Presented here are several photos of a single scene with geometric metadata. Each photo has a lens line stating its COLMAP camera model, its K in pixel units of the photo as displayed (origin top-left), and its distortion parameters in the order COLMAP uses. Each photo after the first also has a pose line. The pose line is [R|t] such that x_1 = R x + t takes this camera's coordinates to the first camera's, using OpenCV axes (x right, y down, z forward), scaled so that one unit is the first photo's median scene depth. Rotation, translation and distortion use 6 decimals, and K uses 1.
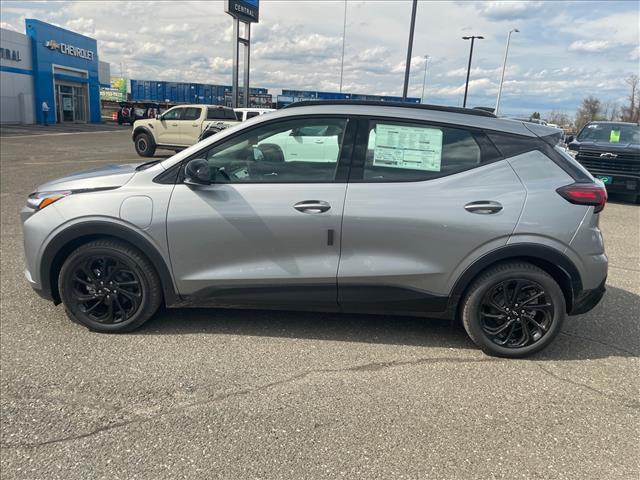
lens RADIAL K [[476.8, 0, 320.0], [0, 476.8, 240.0], [0, 0, 1]] dist [0.100241, -0.125176]
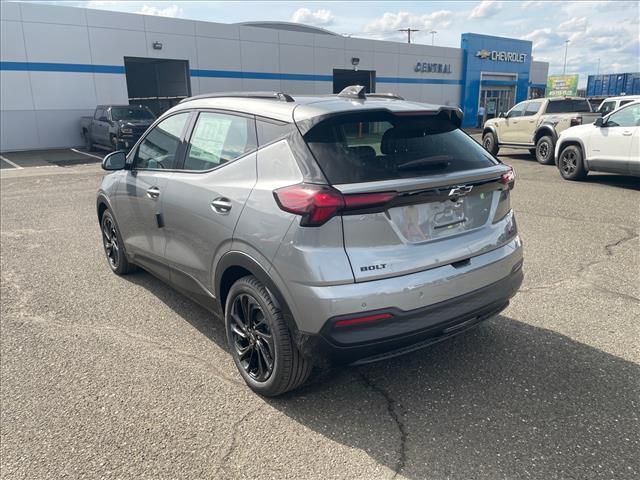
lens RADIAL K [[476.8, 0, 320.0], [0, 476.8, 240.0], [0, 0, 1]] dist [0.100241, -0.125176]
pose [[0.638541, 0.136011, -0.757474, 0.101941], [-0.137671, 0.988570, 0.061450, -0.007481], [0.757174, 0.065044, 0.649967, 0.051320]]
